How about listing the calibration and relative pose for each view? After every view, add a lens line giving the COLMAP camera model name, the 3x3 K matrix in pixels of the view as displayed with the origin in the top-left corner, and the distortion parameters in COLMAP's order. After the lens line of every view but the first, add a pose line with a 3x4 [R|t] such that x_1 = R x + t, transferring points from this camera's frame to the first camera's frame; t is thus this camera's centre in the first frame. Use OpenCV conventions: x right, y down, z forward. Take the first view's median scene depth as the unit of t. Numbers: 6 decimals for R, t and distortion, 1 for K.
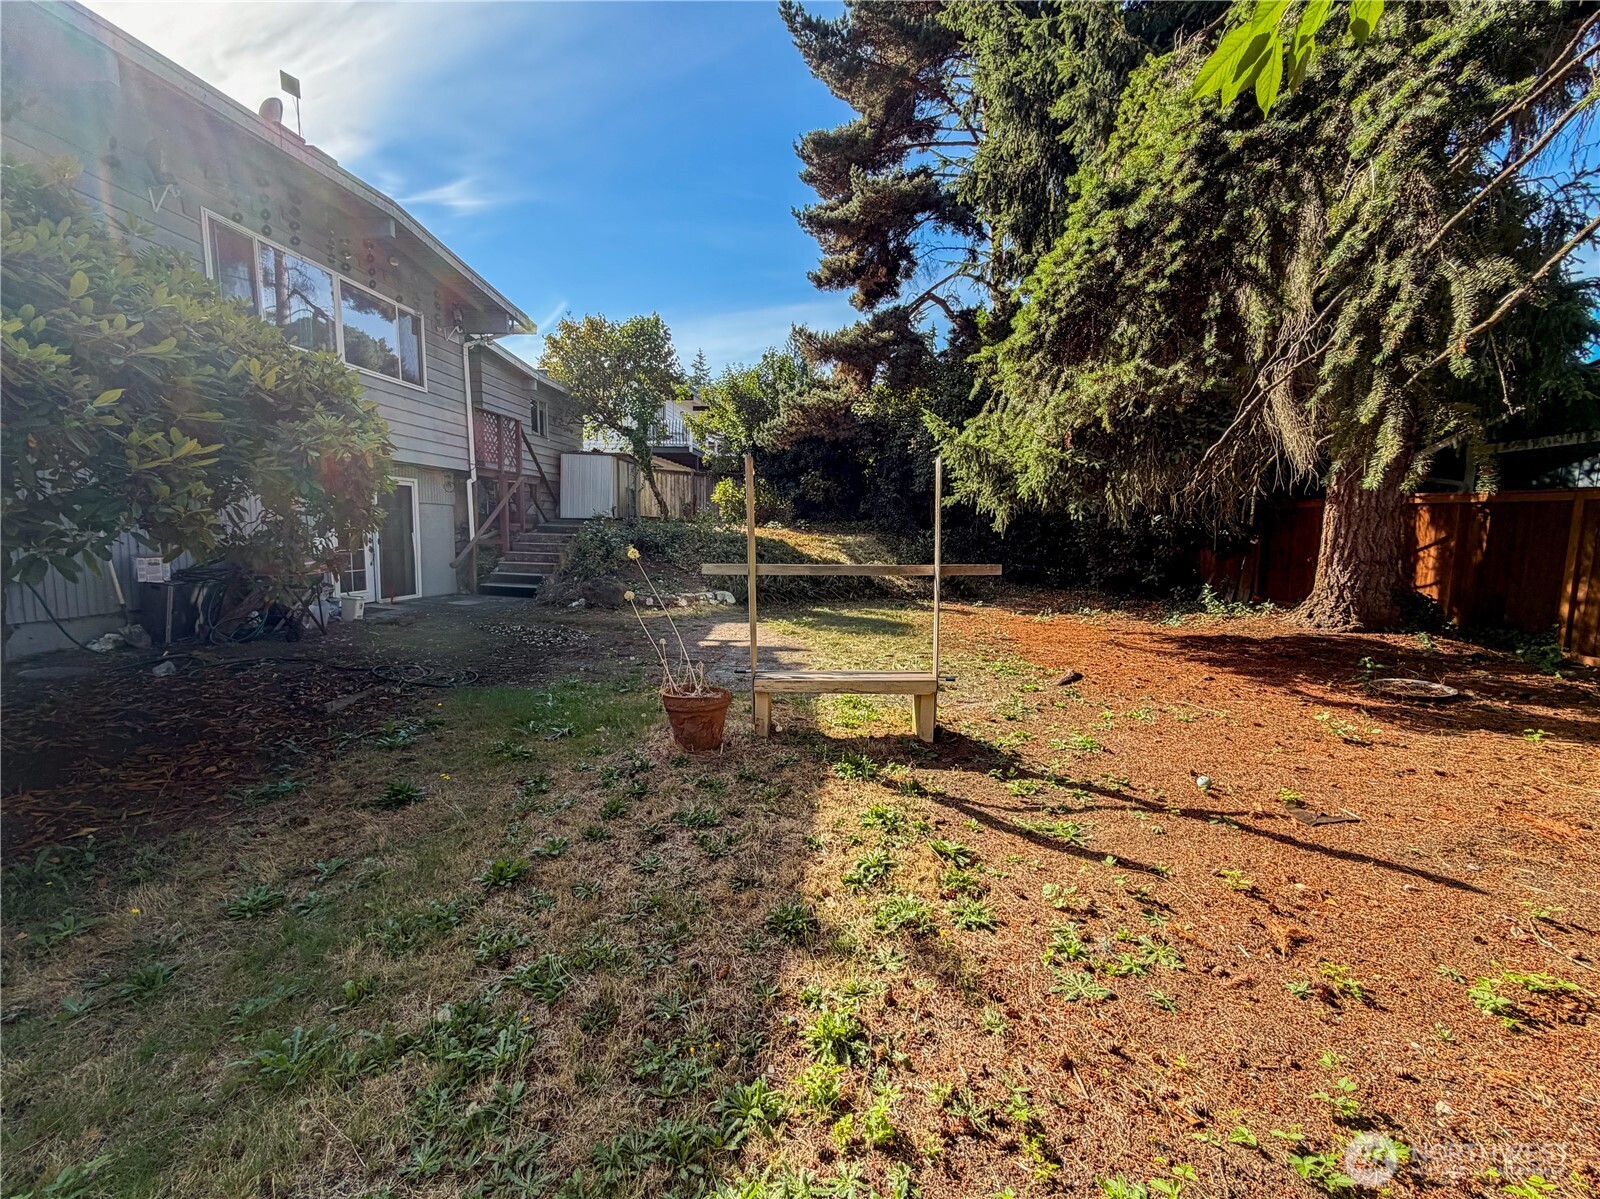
lens RADIAL K [[683.9, 0, 803.9], [0, 683.9, 605.6], [0, 0, 1]] dist [0.000443, -0.000185]
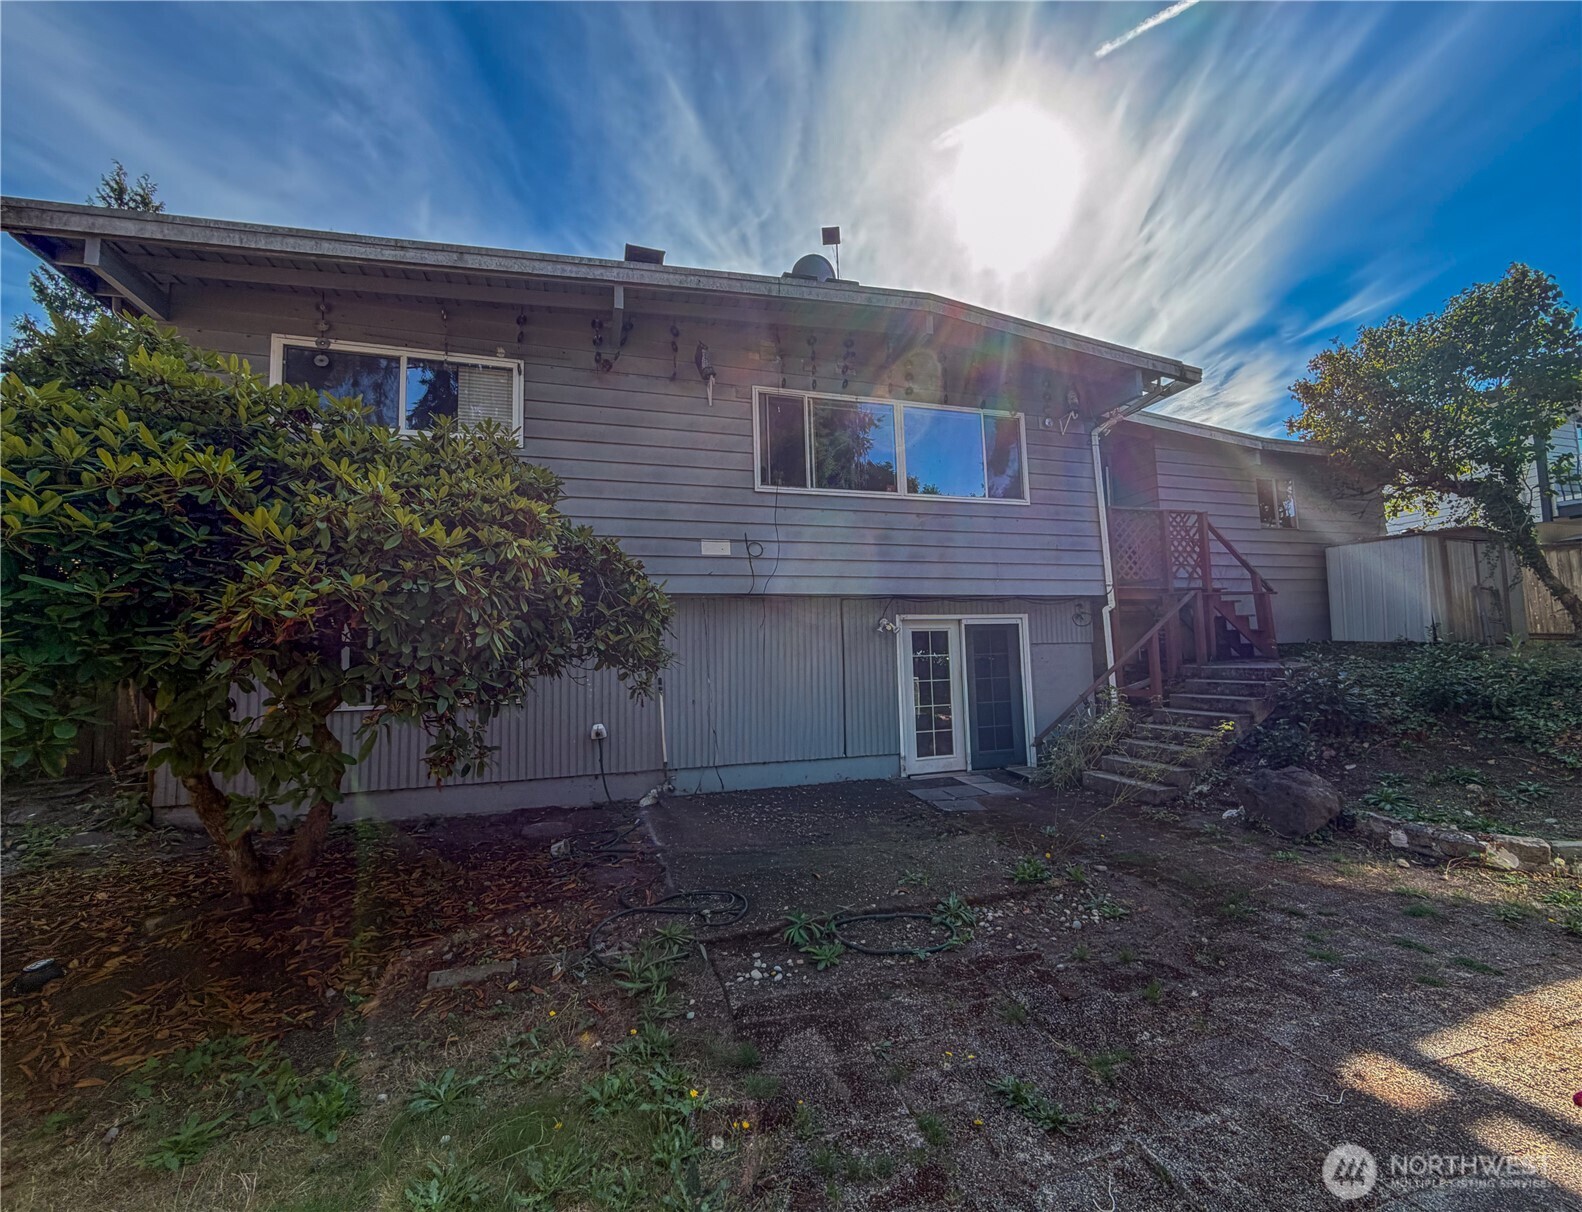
lens RADIAL K [[665.3, 0, 790.9], [0, 665.3, 601.6], [0, 0, 1]] dist [-0.004194, -0.000224]
pose [[0.374739, -0.116459, -0.919787, 0.032693], [-0.068831, 0.985847, -0.152866, -0.059635], [0.924572, 0.120595, 0.361420, 0.437939]]
